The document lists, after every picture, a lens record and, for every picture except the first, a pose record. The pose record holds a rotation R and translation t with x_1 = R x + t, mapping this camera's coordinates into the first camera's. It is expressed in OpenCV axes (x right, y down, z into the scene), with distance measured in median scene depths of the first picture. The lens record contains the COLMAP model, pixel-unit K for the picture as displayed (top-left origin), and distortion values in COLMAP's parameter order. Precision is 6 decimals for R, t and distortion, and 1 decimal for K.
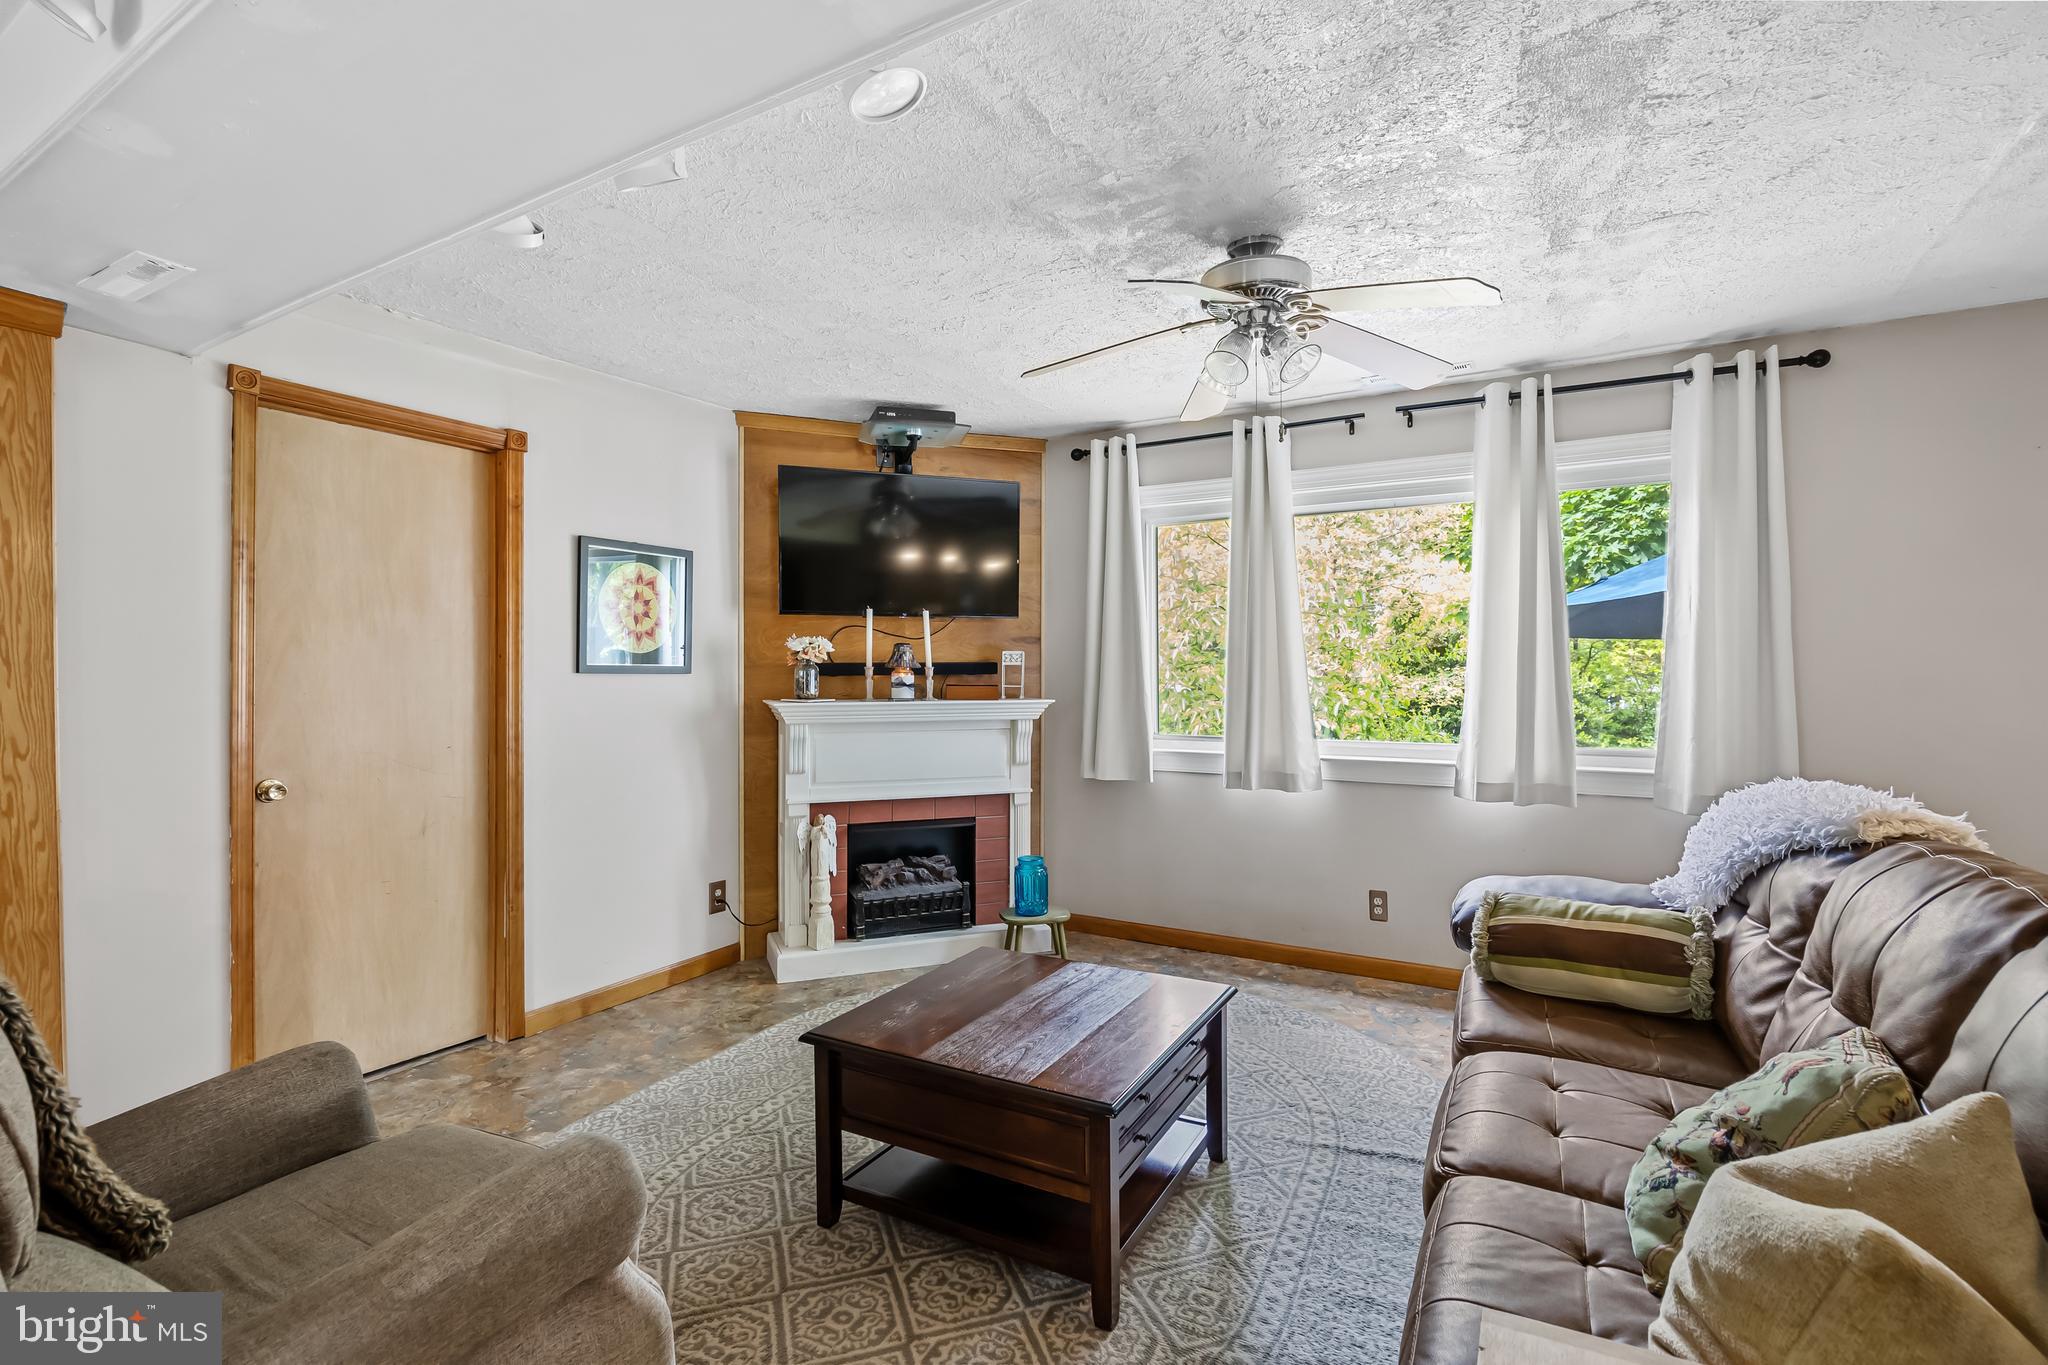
lens RADIAL K [[932.1, 0, 1016.0], [0, 932.1, 674.1], [0, 0, 1]] dist [0.000035, -0.000083]
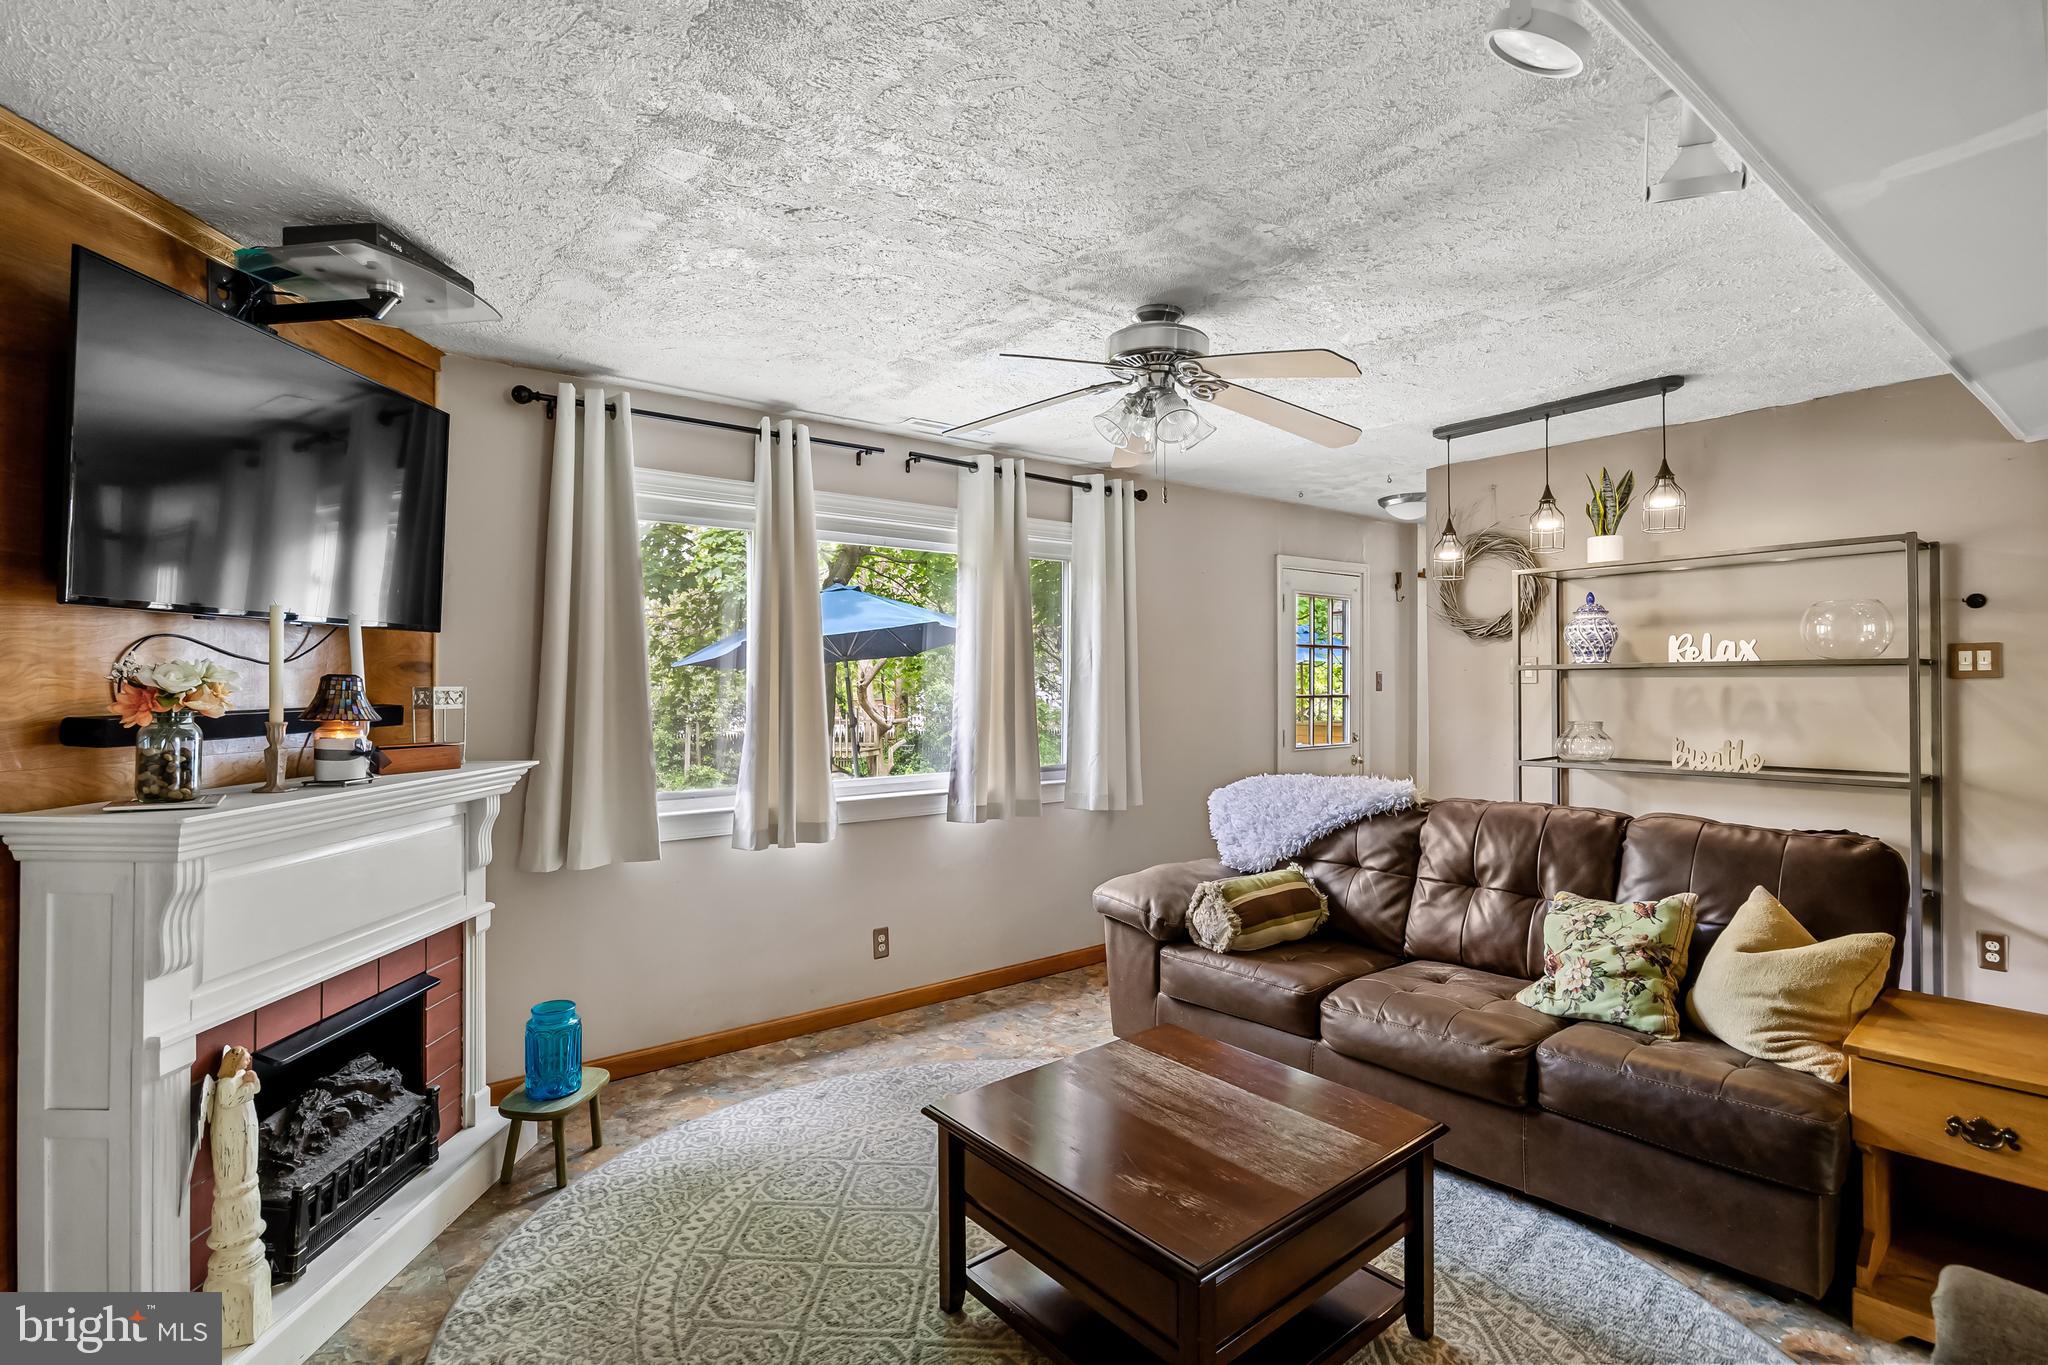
lens RADIAL K [[964.6, 0, 1029.5], [0, 964.6, 680.9], [0, 0, 1]] dist [-0.013616, -0.000099]
pose [[0.370675, 0.002855, 0.928758, -0.498264], [0.008325, 0.999945, -0.006397, -0.023655], [-0.928725, 0.010103, 0.370631, 0.455542]]
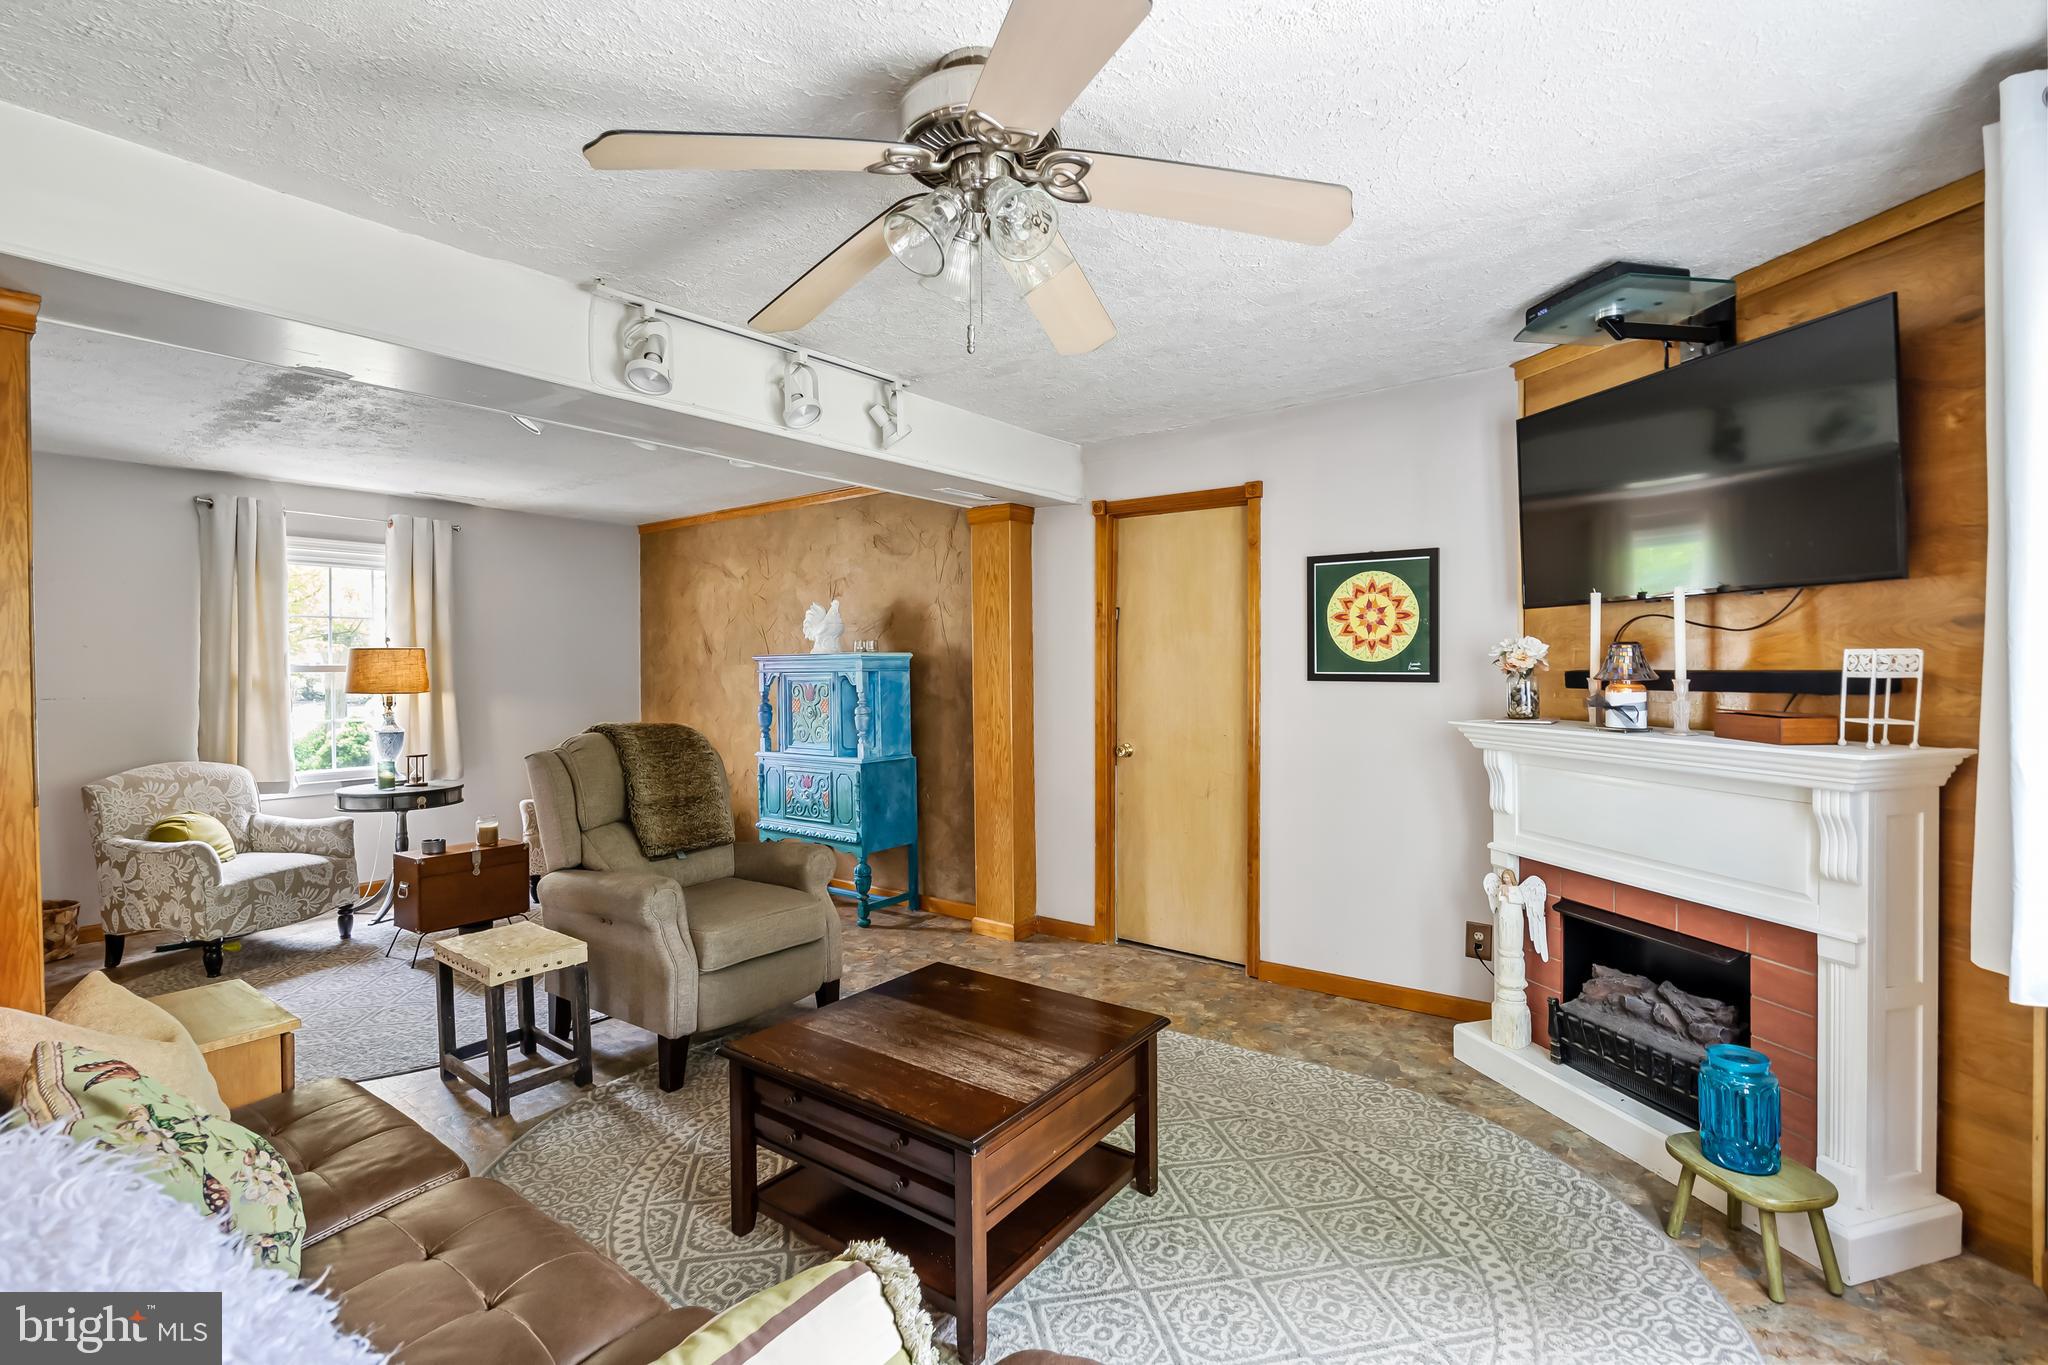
lens RADIAL K [[932.1, 0, 1032.2], [0, 932.1, 673.0], [0, 0, 1]] dist [0.000035, -0.000083]
pose [[-0.108279, 0.010853, -0.994061, 0.584104], [0.005110, 0.999933, 0.010361, -0.020745], [0.994107, -0.003958, -0.108327, 0.689443]]
